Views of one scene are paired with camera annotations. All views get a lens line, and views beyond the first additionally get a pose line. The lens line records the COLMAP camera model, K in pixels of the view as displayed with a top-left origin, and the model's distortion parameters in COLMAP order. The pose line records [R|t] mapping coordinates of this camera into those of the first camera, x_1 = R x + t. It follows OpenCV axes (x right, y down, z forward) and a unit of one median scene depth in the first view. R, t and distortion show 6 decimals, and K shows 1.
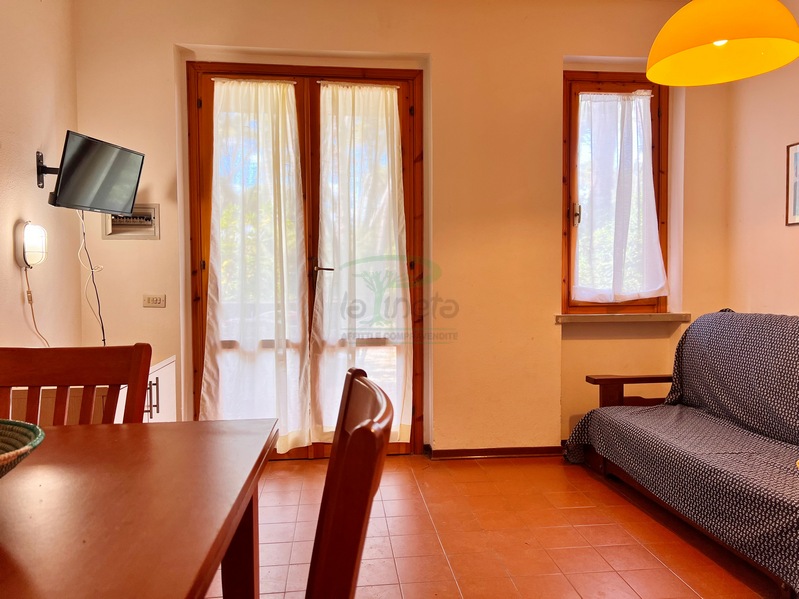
lens RADIAL K [[597.3, 0, 405.8], [0, 597.3, 297.0], [0, 0, 1]] dist [0.026117, -0.015816]
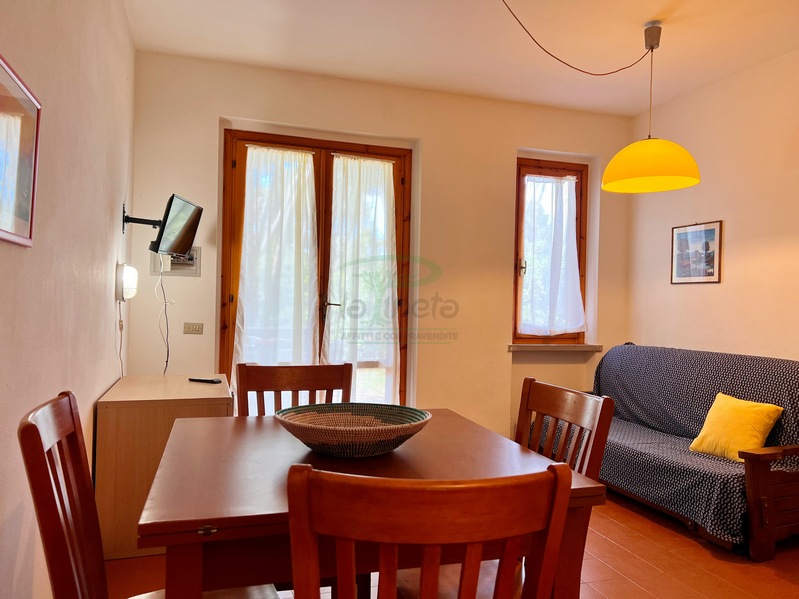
lens RADIAL K [[597.3, 0, 392.7], [0, 597.3, 301.7], [0, 0, 1]] dist [0.026117, -0.015816]
pose [[0.980647, 0.028656, 0.193675, -0.251849], [-0.022436, 0.999162, -0.034232, -0.013450], [-0.194494, 0.029224, 0.980468, -0.224391]]
